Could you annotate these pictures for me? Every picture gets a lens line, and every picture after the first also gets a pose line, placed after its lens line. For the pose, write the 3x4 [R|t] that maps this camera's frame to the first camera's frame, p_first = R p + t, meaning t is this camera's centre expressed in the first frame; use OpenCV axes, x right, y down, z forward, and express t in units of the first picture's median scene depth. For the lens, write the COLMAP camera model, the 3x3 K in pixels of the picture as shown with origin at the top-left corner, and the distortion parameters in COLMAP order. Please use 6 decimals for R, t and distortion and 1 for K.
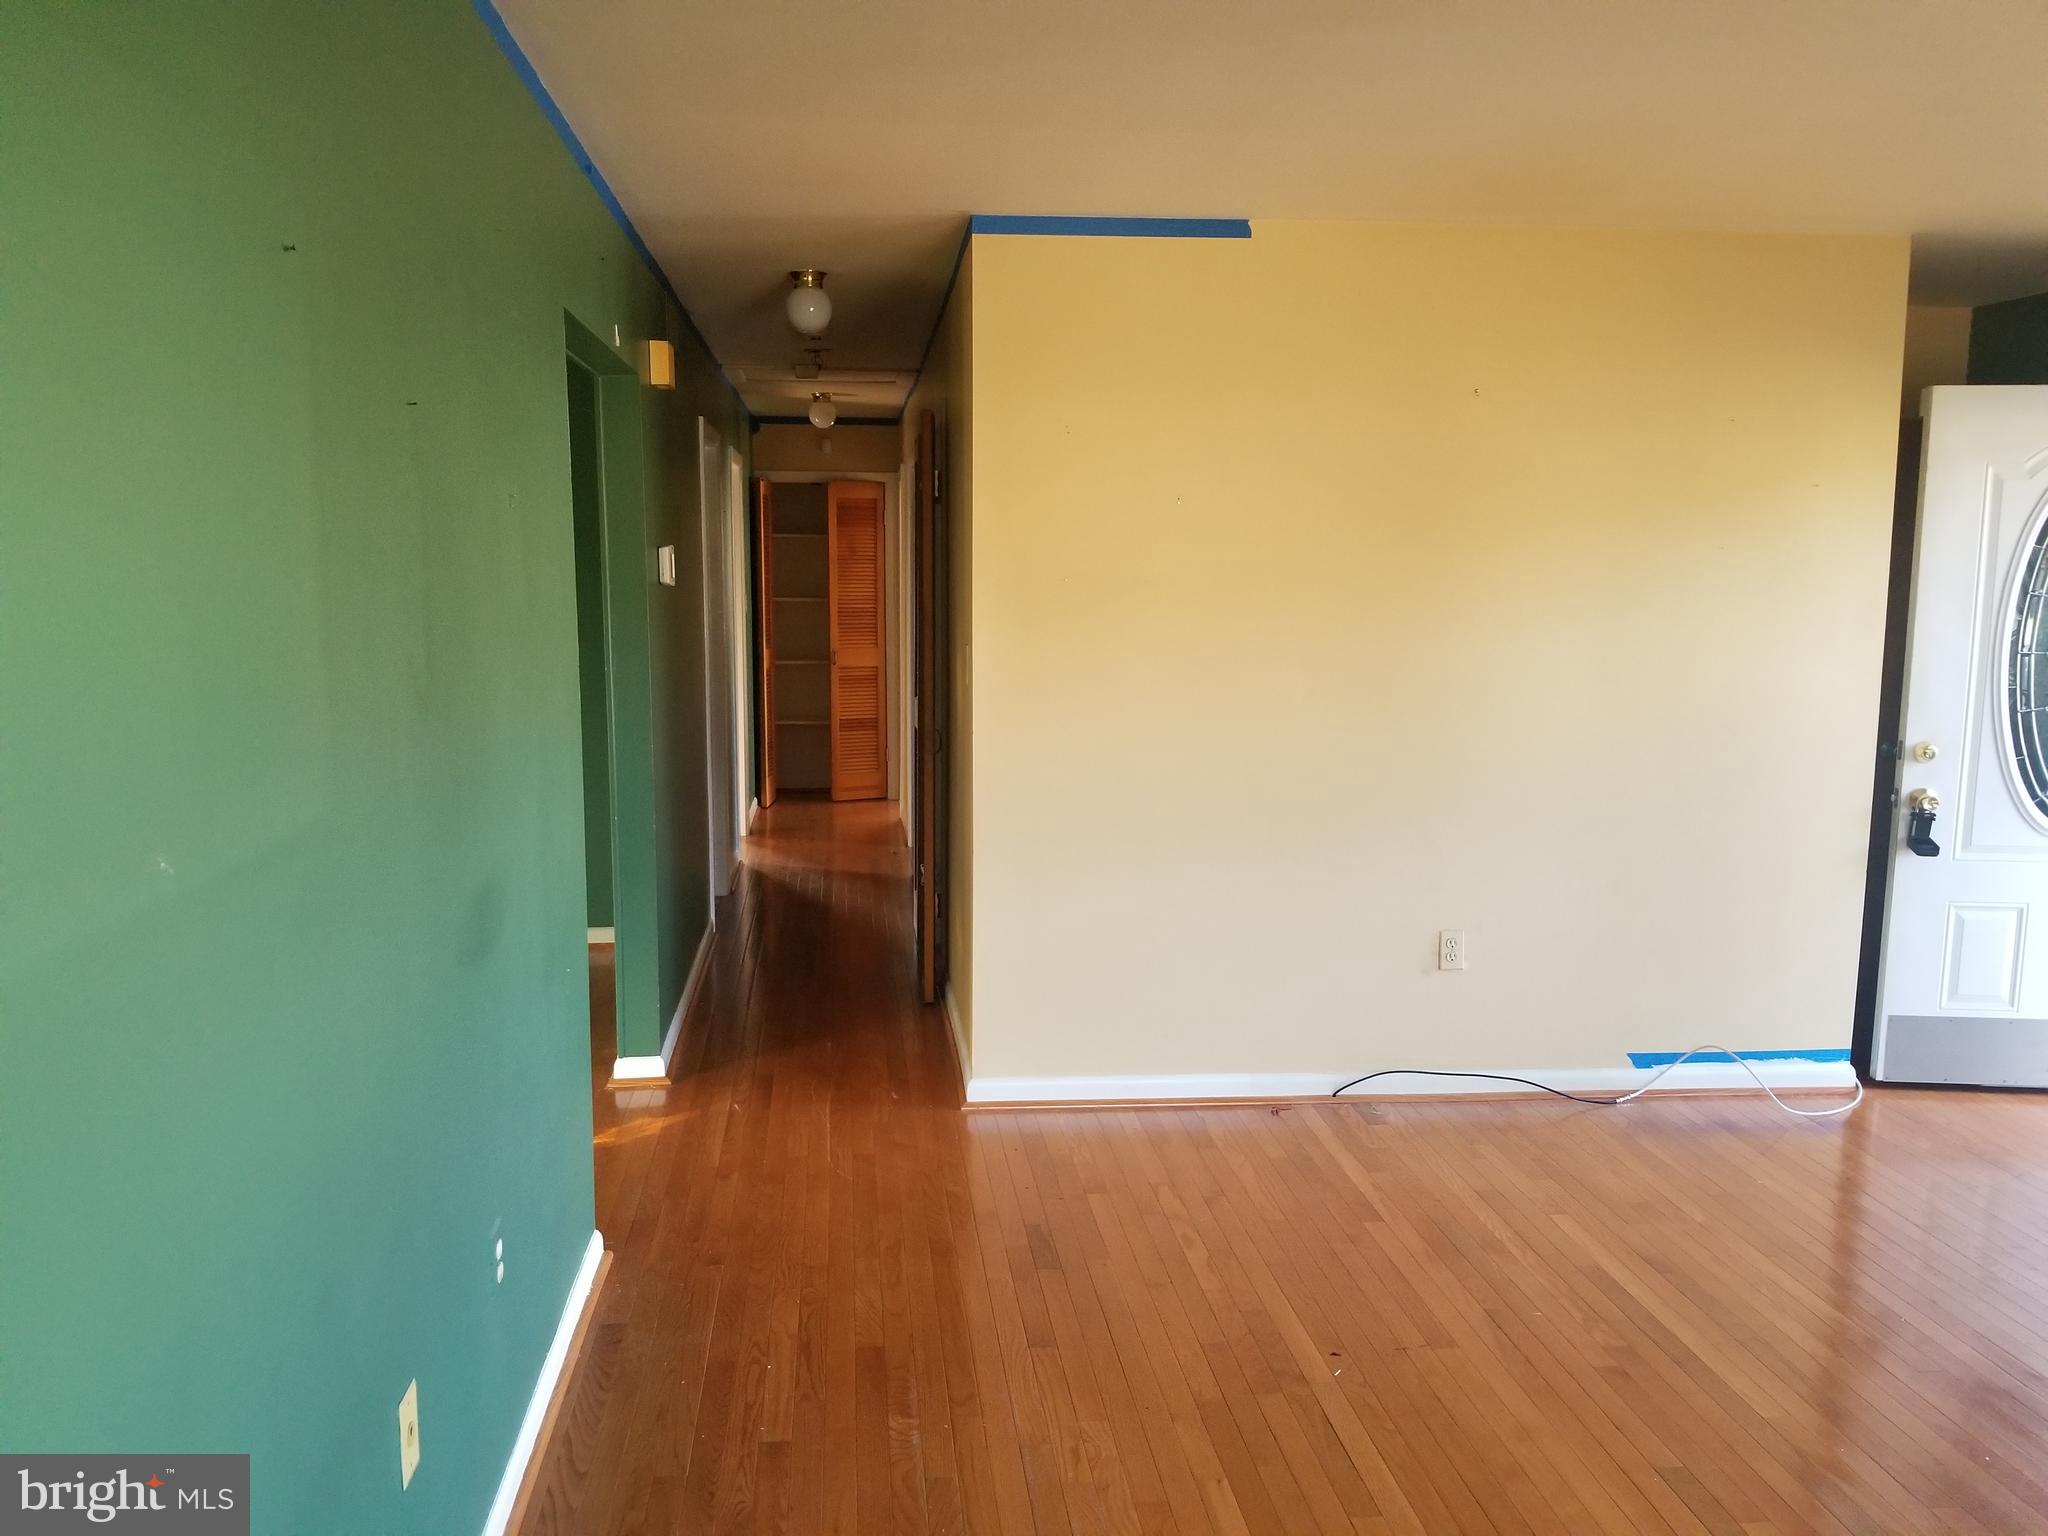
lens RADIAL K [[1585.9, 0, 1024.0], [0, 1585.9, 768.0], [0, 0, 1]] dist [0.005296, 0.000290]
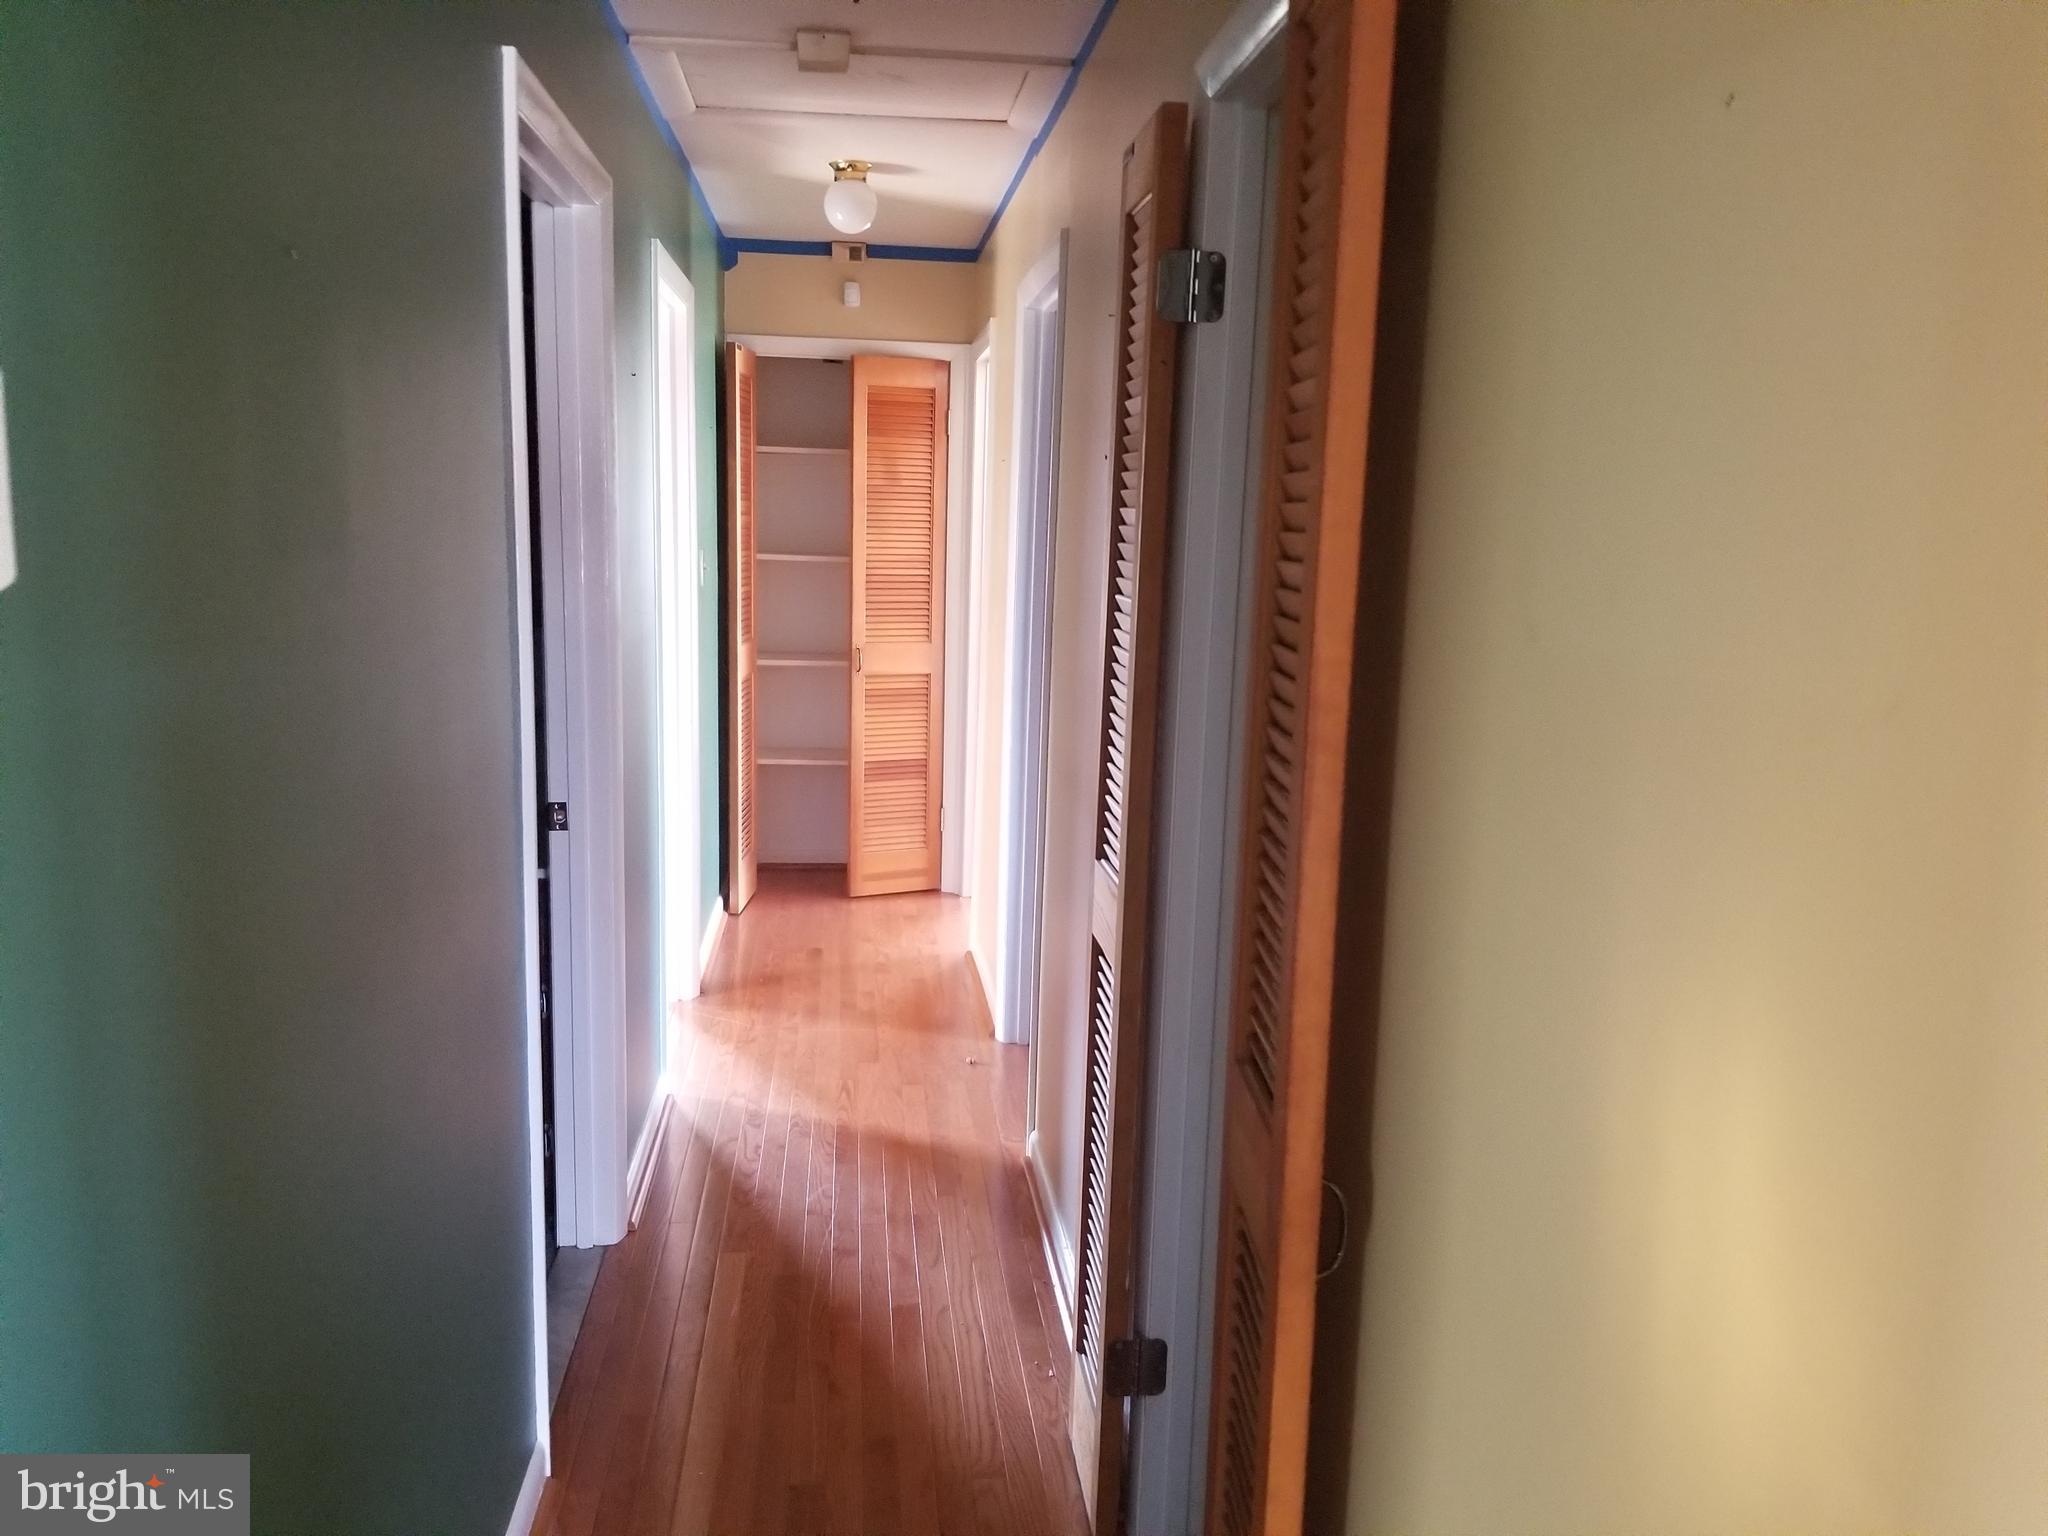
lens RADIAL K [[1585.9, 0, 1024.0], [0, 1585.9, 768.0], [0, 0, 1]] dist [0.005296, 0.000290]
pose [[0.999735, 0.022868, -0.002747, -0.055590], [-0.022758, 0.999135, 0.034791, -0.051244], [0.003540, -0.034719, 0.999391, 0.411219]]
